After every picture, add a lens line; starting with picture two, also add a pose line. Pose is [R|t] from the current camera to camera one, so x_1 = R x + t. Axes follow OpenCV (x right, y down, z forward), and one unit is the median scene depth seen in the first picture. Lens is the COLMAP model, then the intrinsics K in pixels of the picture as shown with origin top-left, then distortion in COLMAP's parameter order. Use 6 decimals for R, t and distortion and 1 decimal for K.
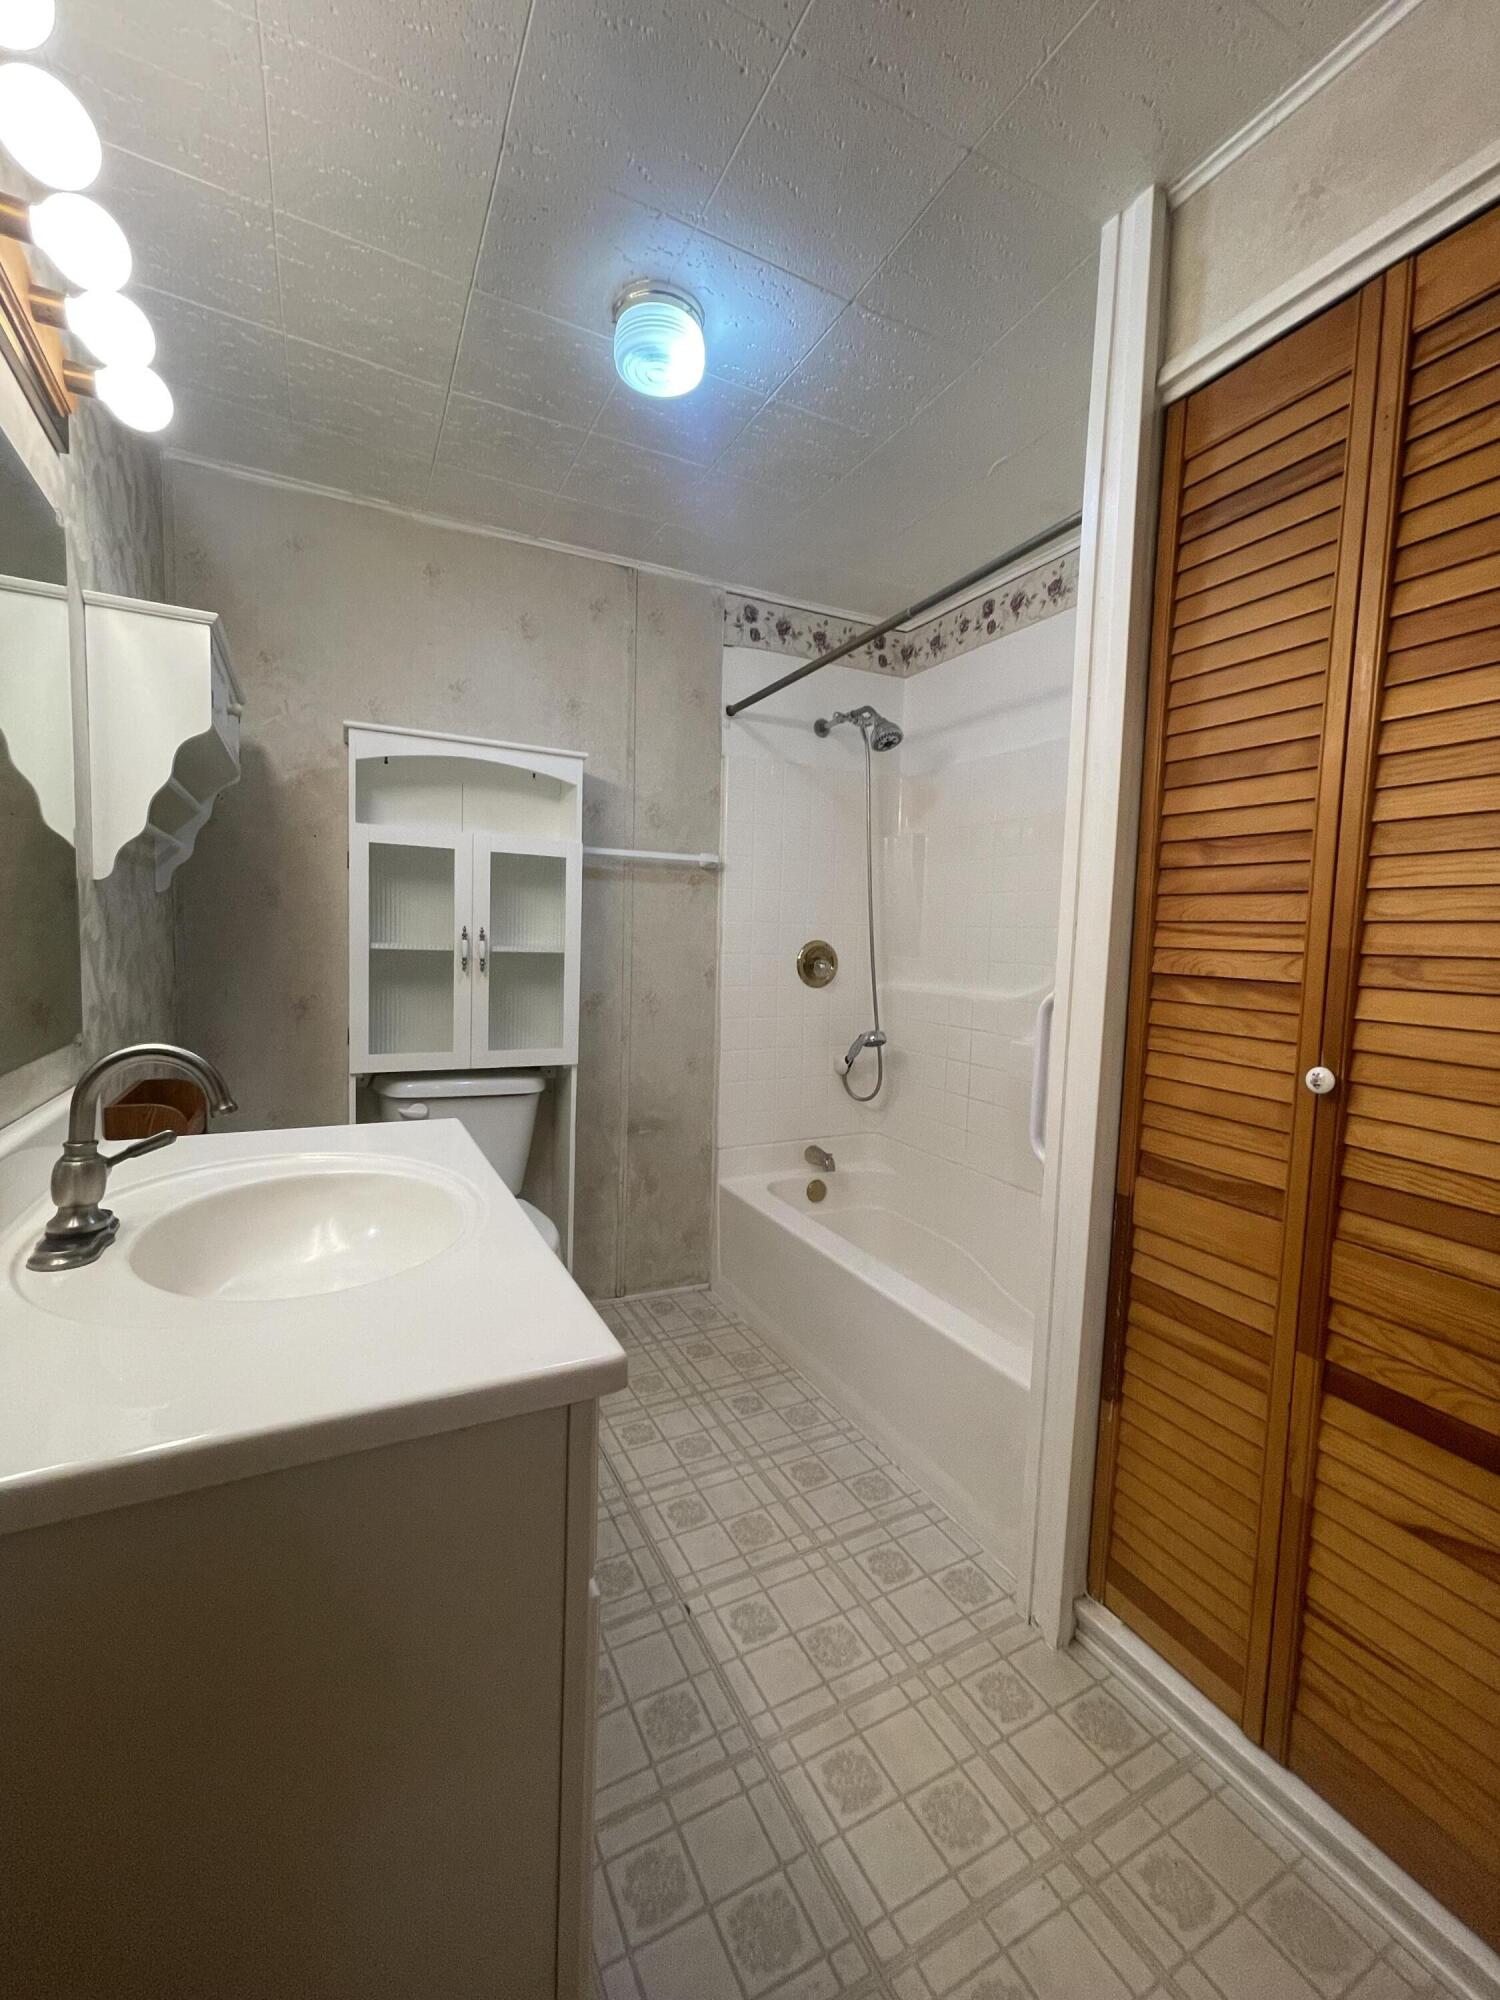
lens RADIAL K [[803.8, 0, 743.3], [0, 803.8, 999.3], [0, 0, 1]] dist [-0.001583, -0.000103]
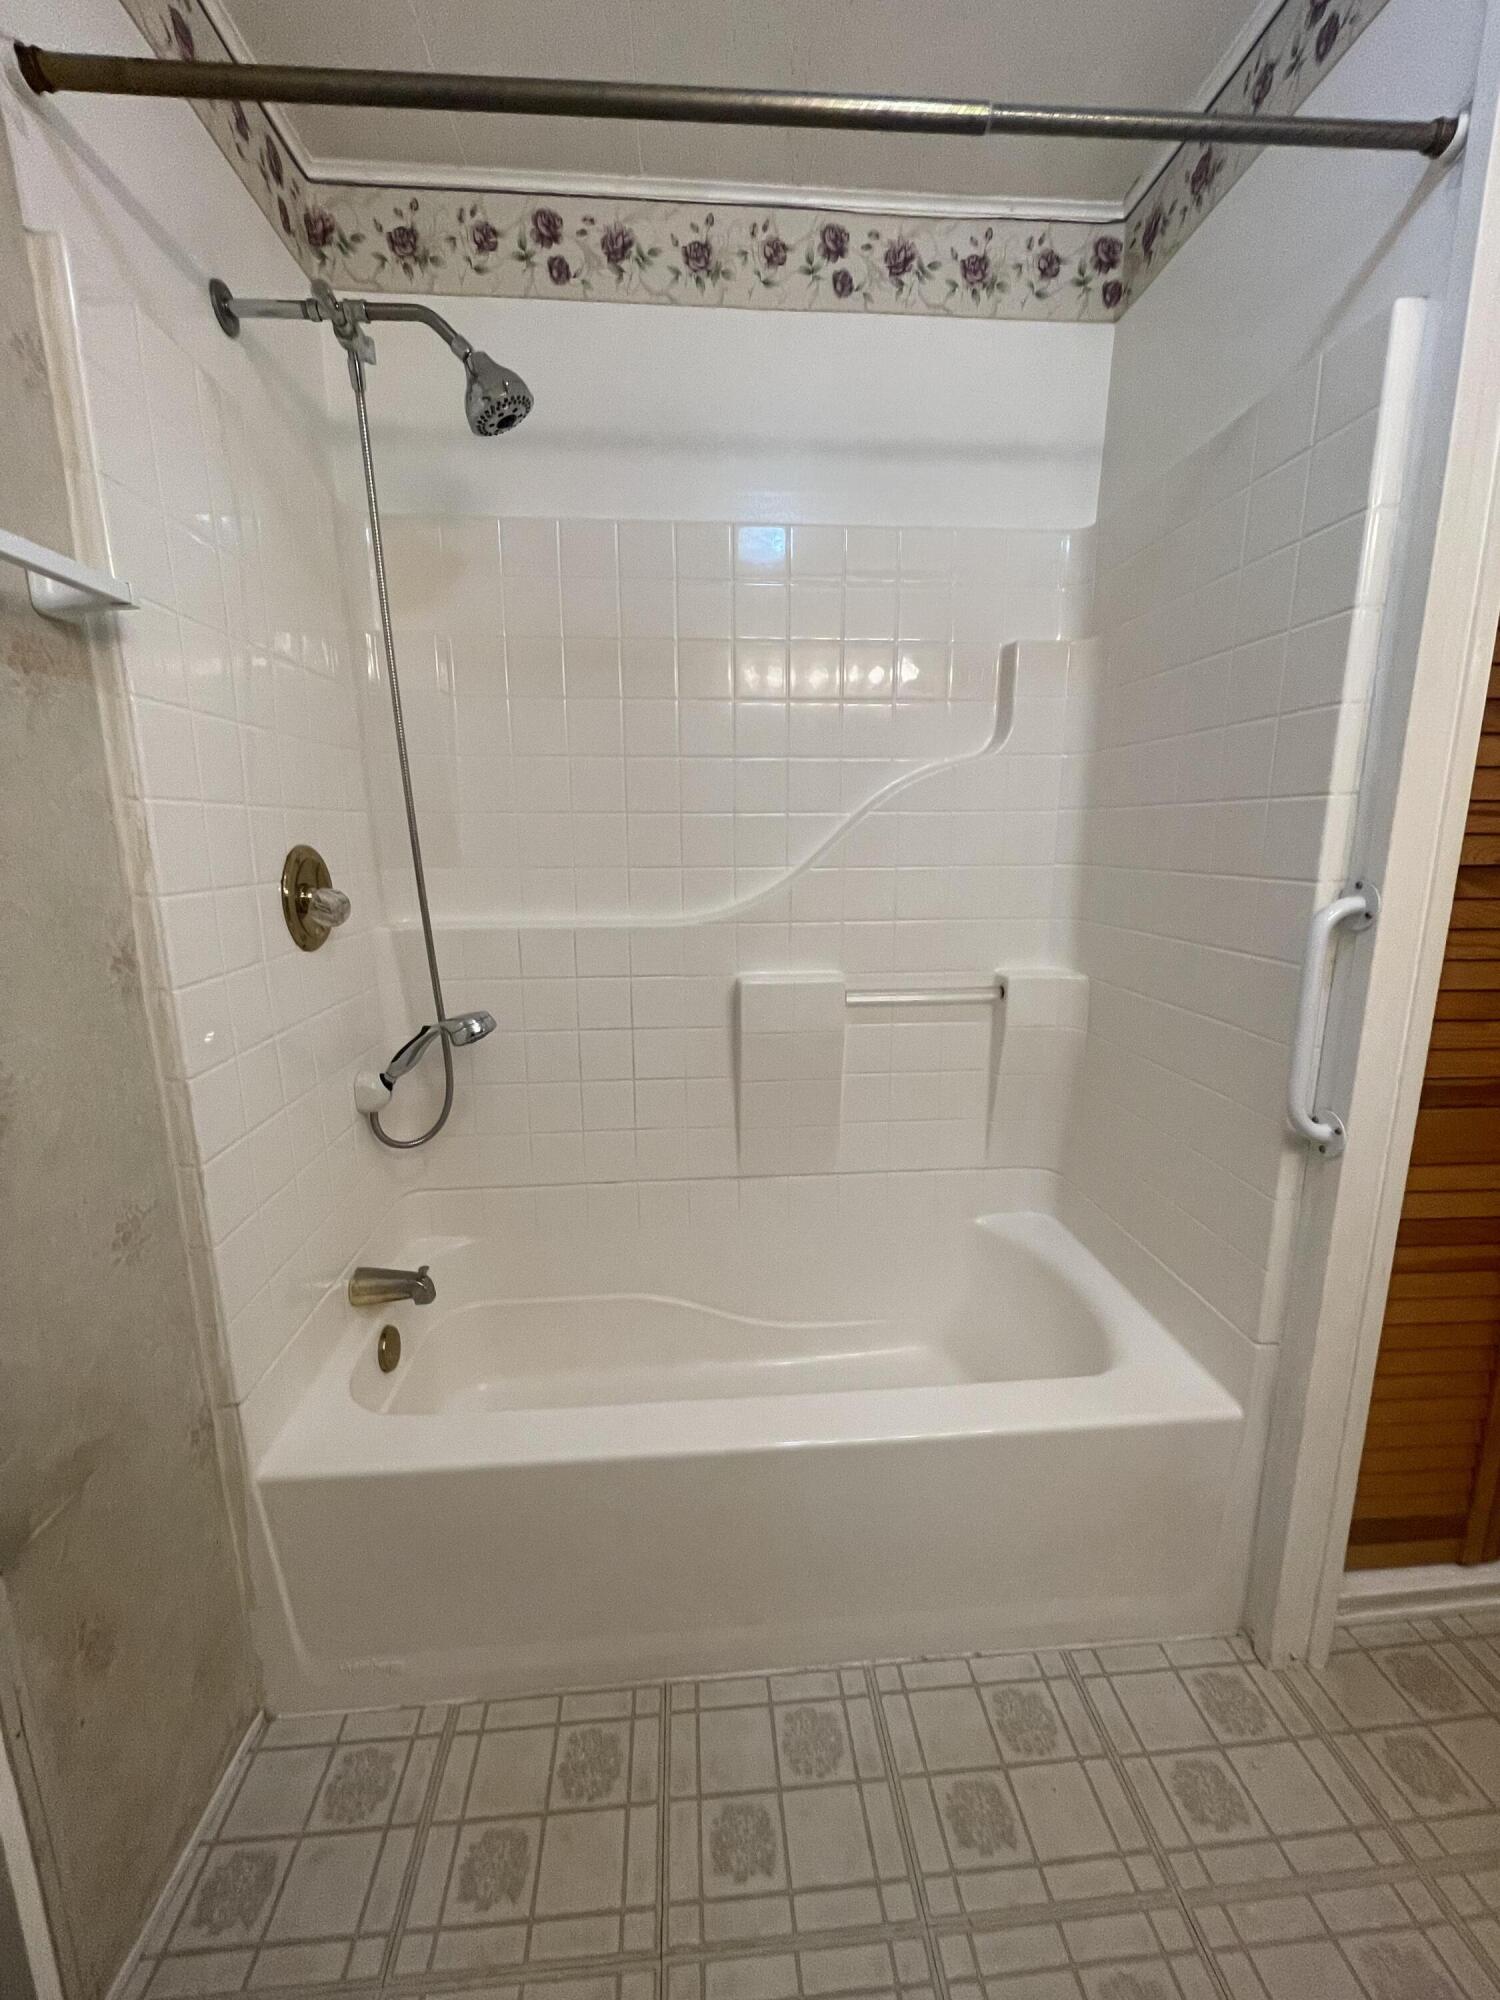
lens RADIAL K [[796.4, 0, 744.2], [0, 796.4, 998.6], [0, 0, 1]] dist [-0.001836, -0.000188]
pose [[0.383320, -0.214783, 0.898295, -0.318221], [0.090046, 0.976643, 0.195091, -0.076478], [-0.919216, 0.006106, 0.393707, 0.836393]]
